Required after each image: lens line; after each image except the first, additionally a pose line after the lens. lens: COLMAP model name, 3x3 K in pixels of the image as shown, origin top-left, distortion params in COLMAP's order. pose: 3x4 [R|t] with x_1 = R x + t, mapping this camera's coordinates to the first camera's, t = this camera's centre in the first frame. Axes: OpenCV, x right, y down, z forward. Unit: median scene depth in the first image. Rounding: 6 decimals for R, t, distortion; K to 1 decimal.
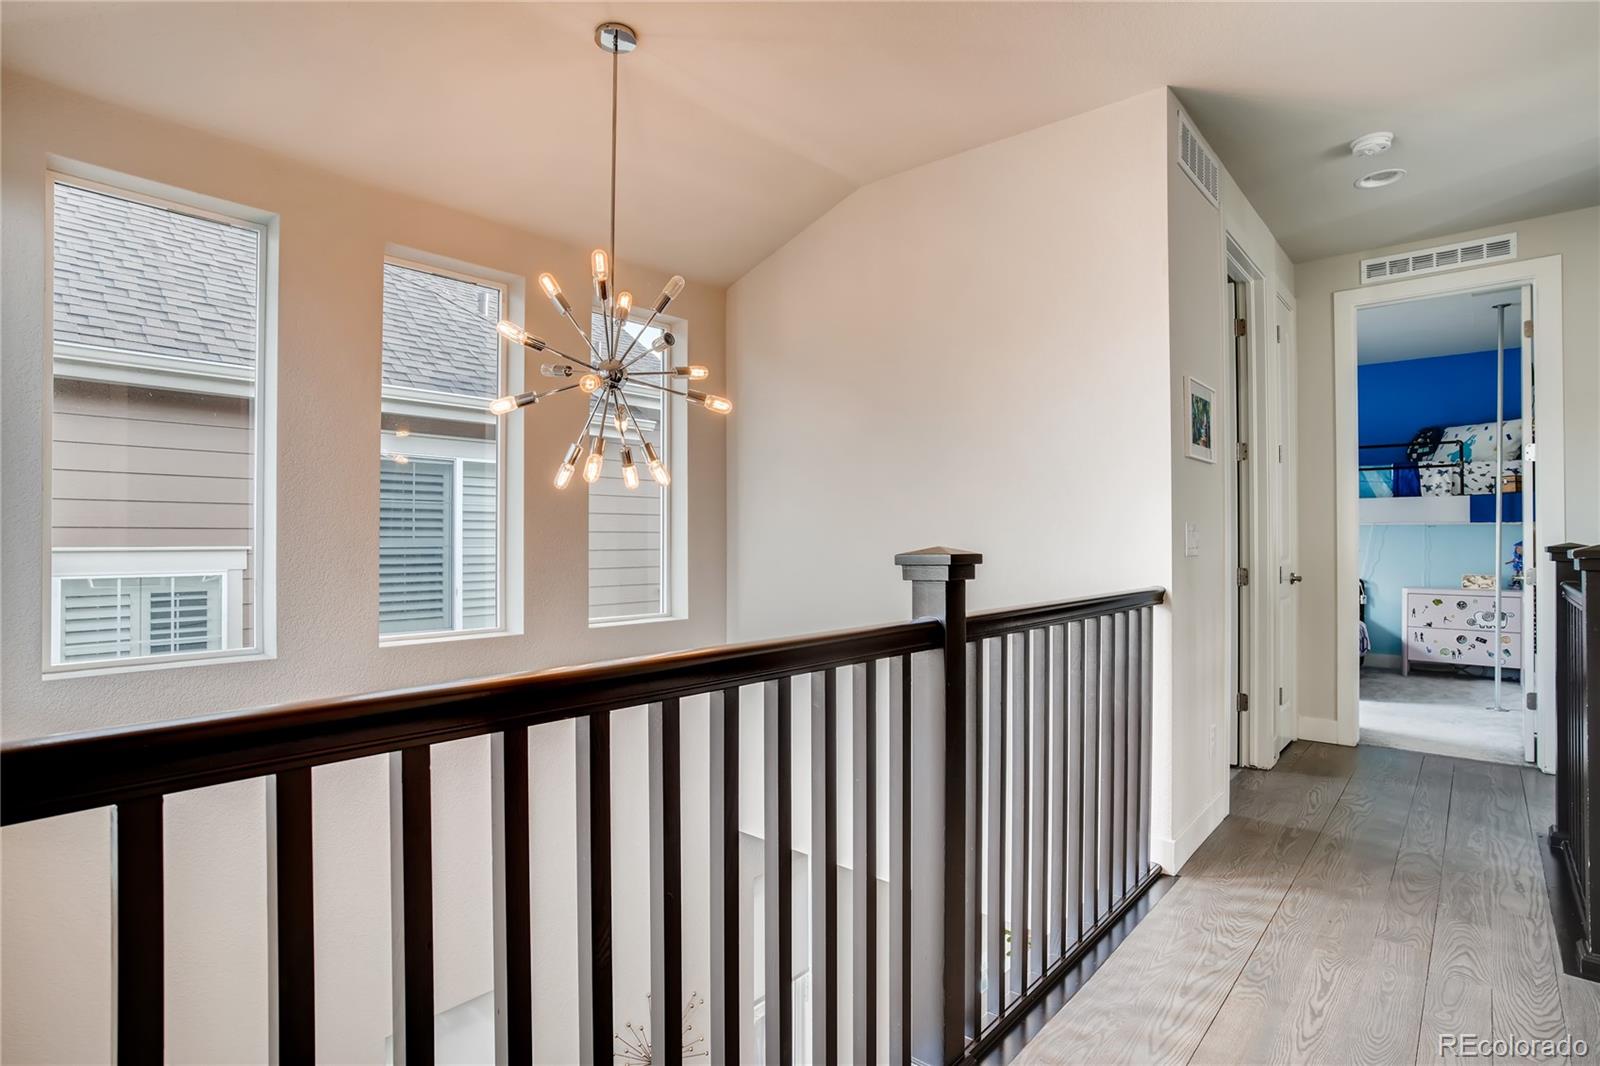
lens RADIAL K [[824.7, 0, 802.8], [0, 824.7, 536.9], [0, 0, 1]] dist [-0.001242, -0.000247]
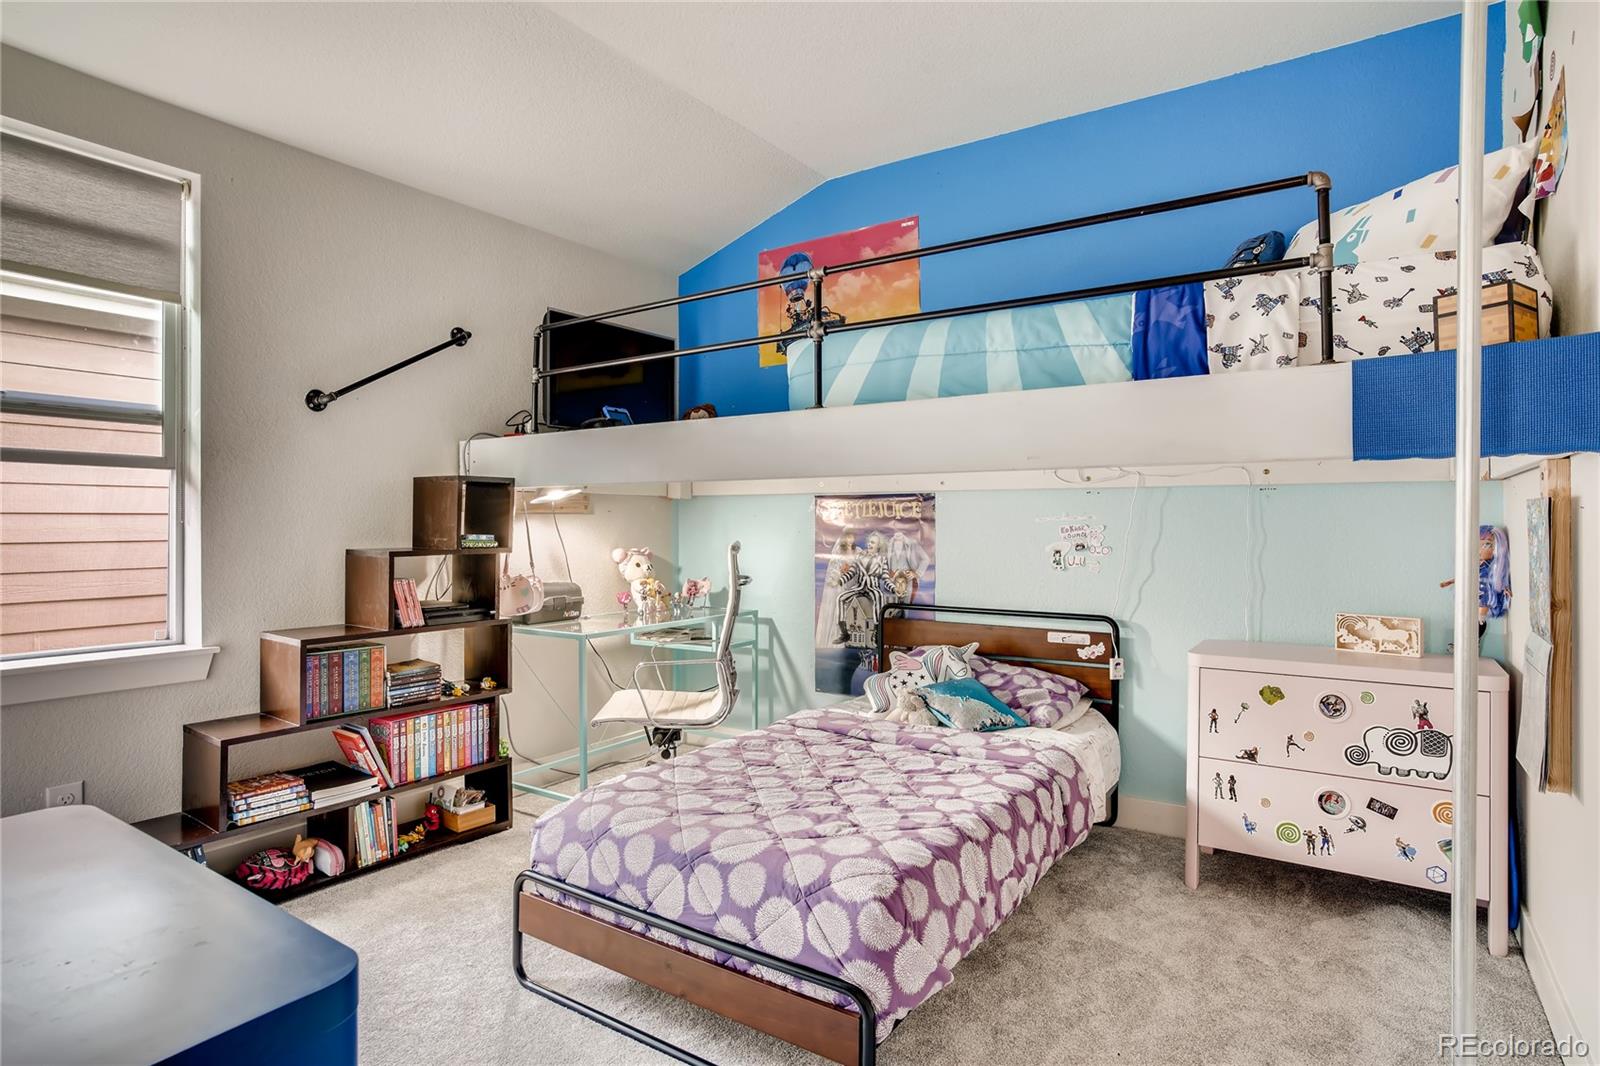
lens RADIAL K [[851.7, 0, 804.8], [0, 851.7, 522.6], [0, 0, 1]] dist [-0.064499, 0.048442]
pose [[0.995335, 0.000096, 0.096480, 0.546485], [-0.000232, 0.999999, 0.001403, 0.002988], [-0.096480, -0.001419, 0.995334, 0.672991]]
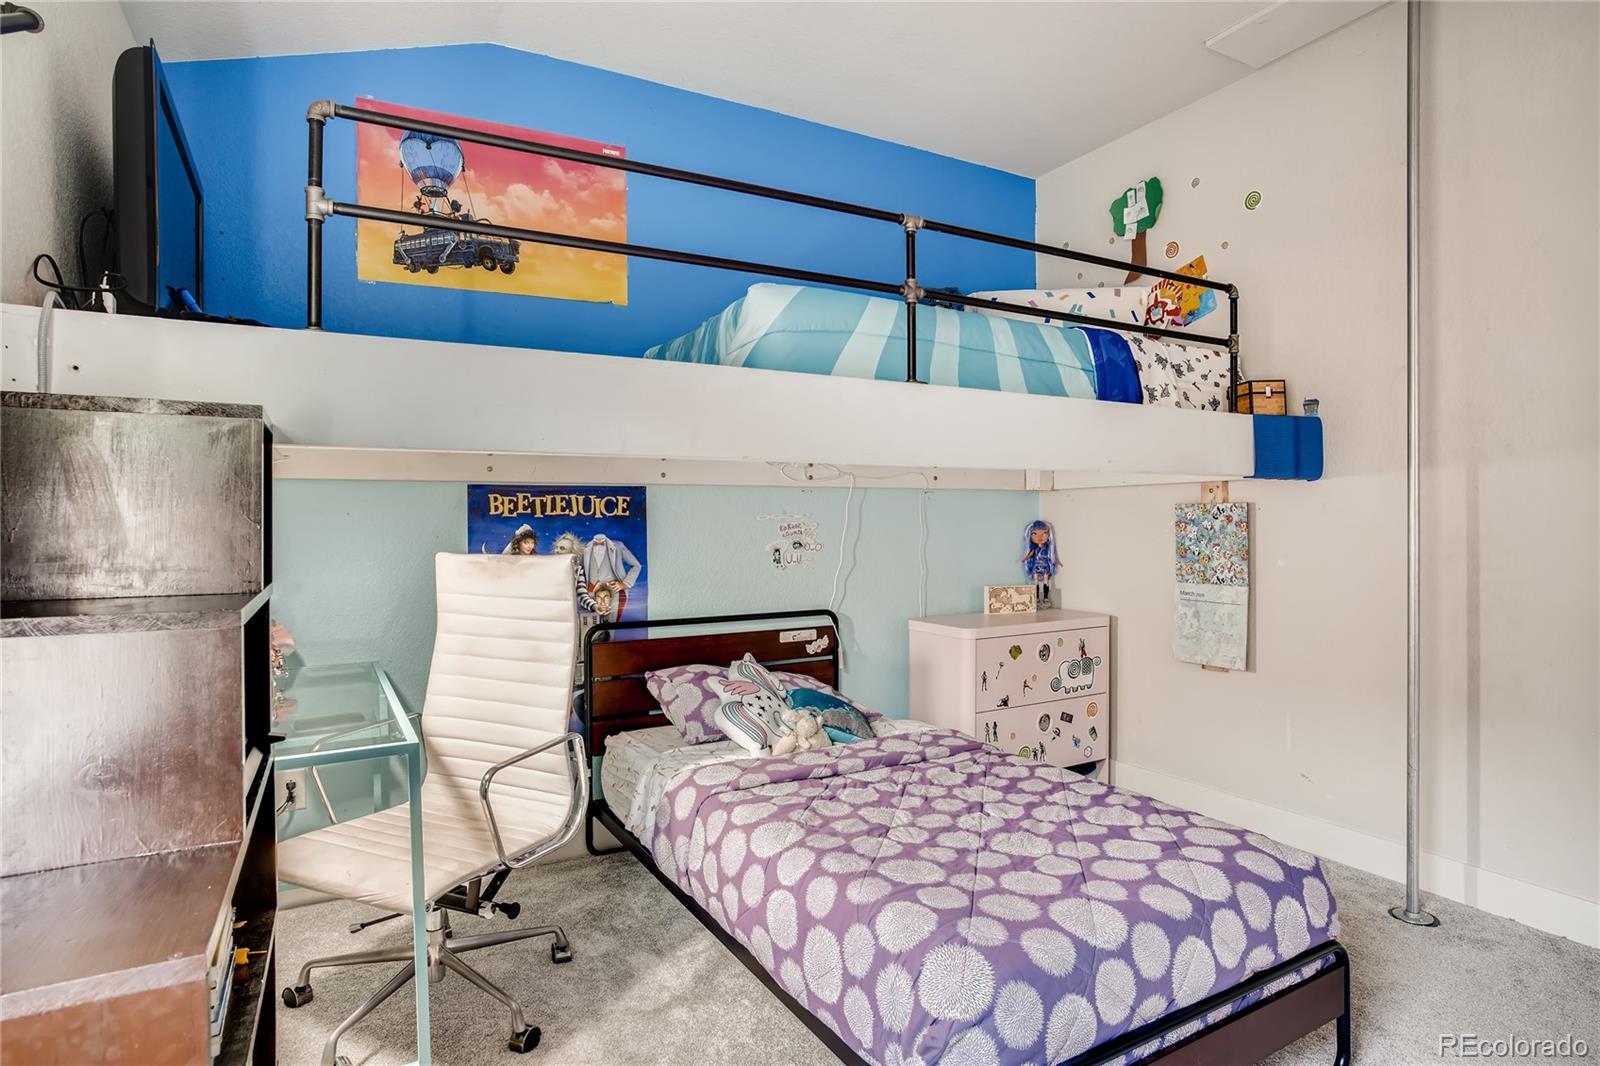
lens RADIAL K [[851.7, 0, 804.8], [0, 851.7, 522.6], [0, 0, 1]] dist [-0.064499, 0.048442]
pose [[0.365268, -0.005922, 0.930883, 0.285157], [0.006000, 0.999974, 0.004008, 0.002959], [-0.930883, 0.004122, 0.365294, 0.964504]]
